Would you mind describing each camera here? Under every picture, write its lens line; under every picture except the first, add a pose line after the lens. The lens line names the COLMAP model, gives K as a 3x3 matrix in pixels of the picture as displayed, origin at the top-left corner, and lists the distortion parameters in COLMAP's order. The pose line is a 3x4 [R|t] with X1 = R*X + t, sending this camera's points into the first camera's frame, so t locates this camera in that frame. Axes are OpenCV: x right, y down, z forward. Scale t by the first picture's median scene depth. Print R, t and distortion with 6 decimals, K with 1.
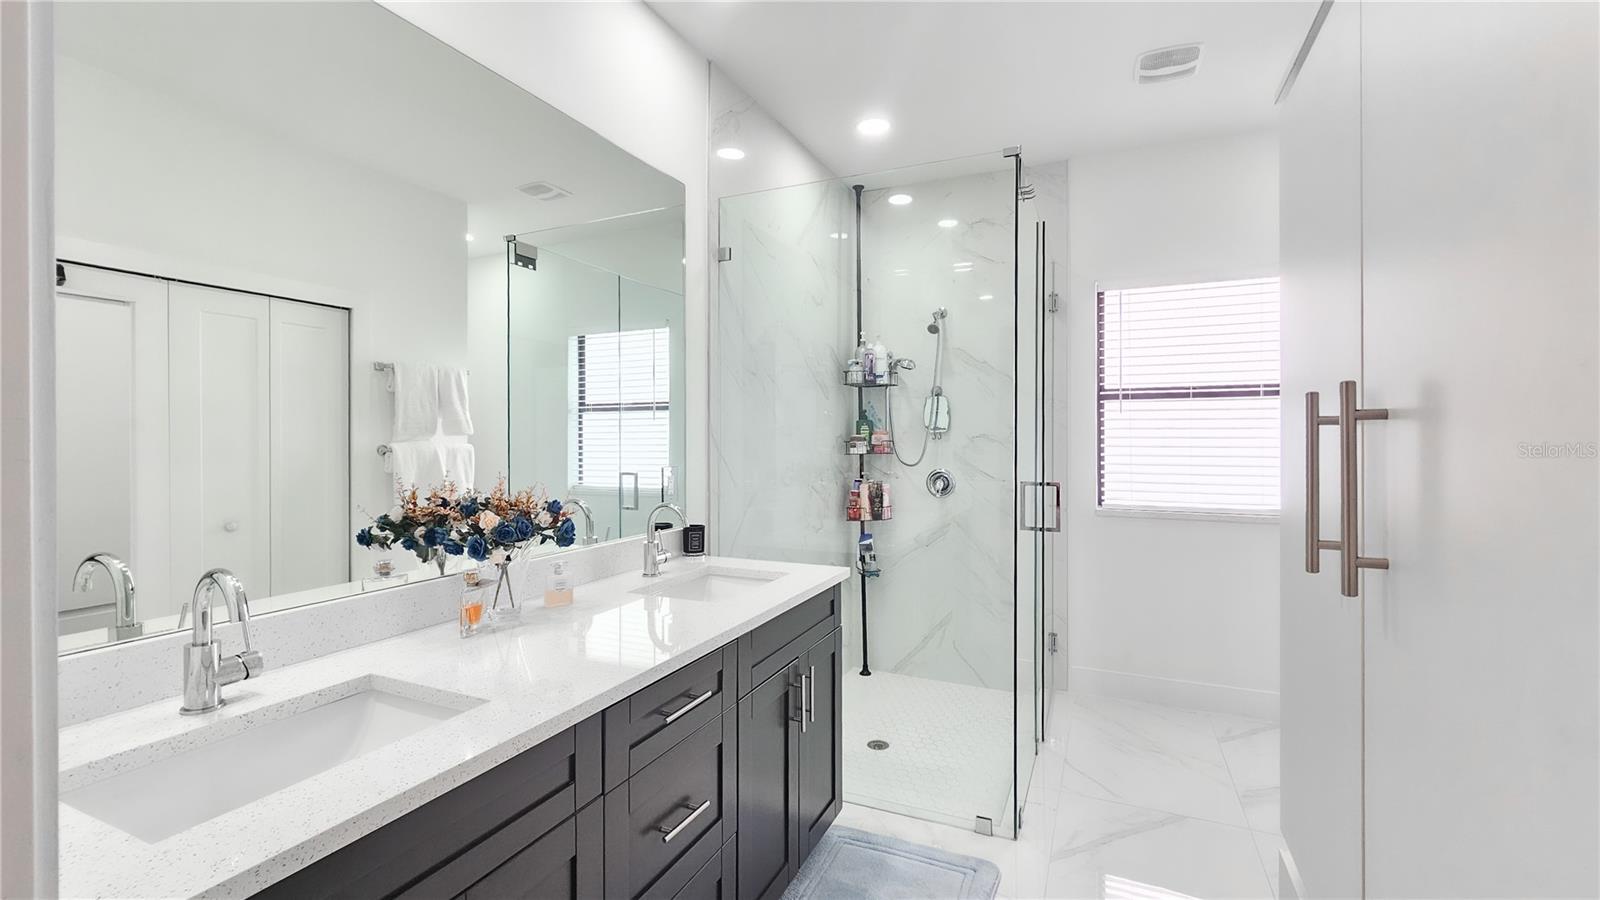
lens RADIAL K [[653.5, 0, 828.1], [0, 653.5, 436.5], [0, 0, 1]] dist [-0.000284, -0.000072]
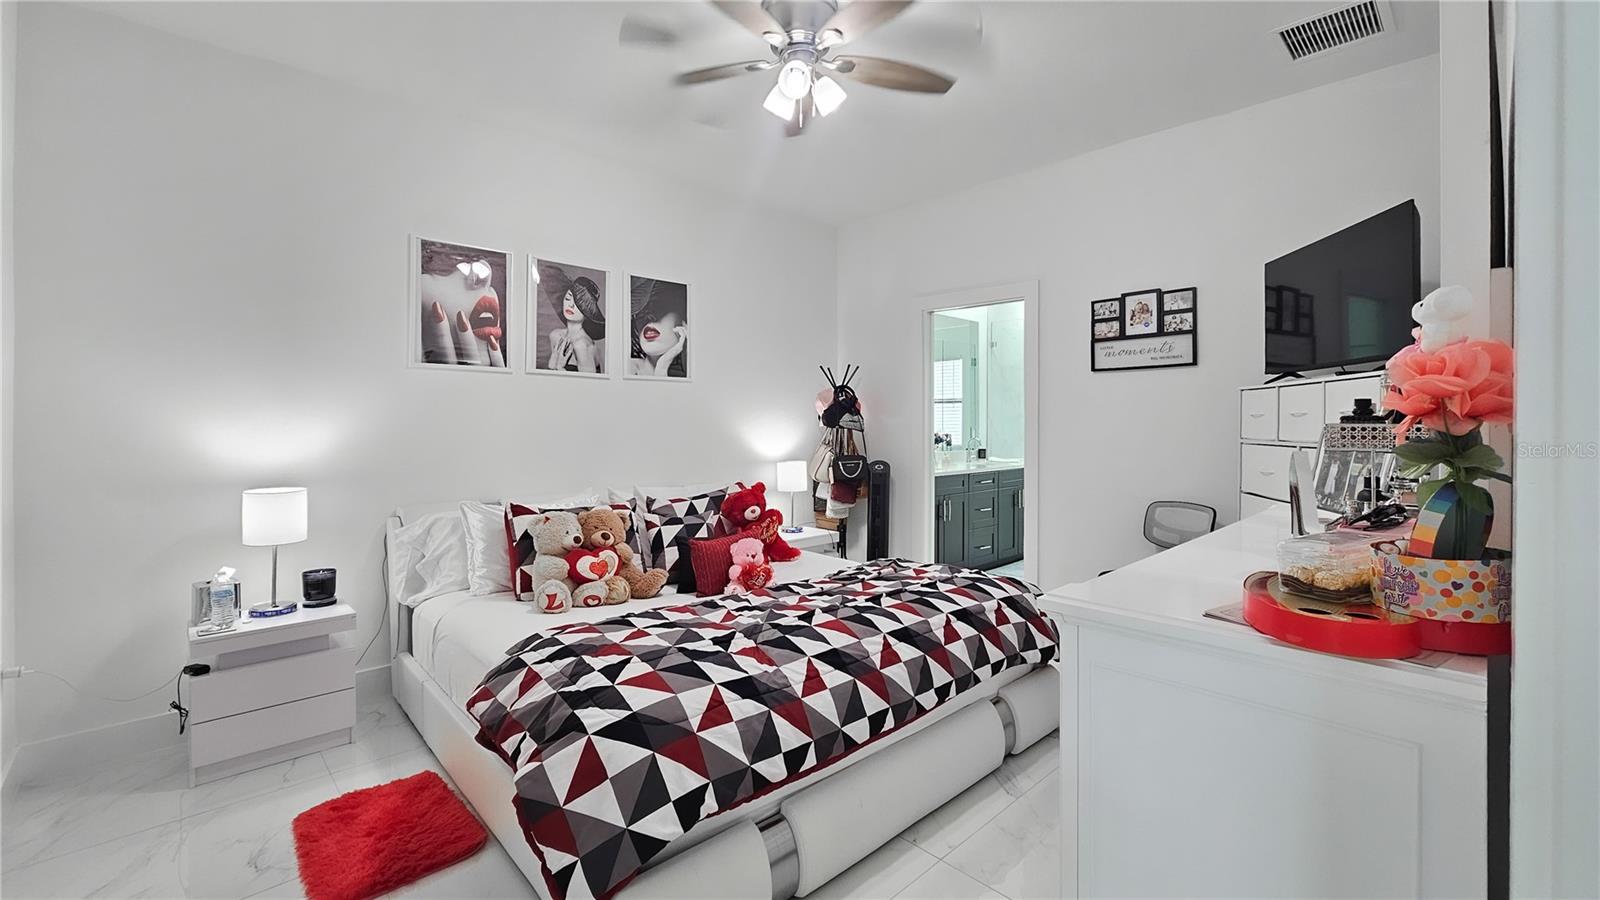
lens RADIAL K [[653.5, 0, 828.1], [0, 653.5, 436.5], [0, 0, 1]] dist [-0.000284, -0.000072]
pose [[0.920682, 0.007204, -0.390247, 0.286099], [0.001228, 0.999771, 0.021354, 0.022141], [0.390311, -0.020139, 0.920463, -1.873093]]
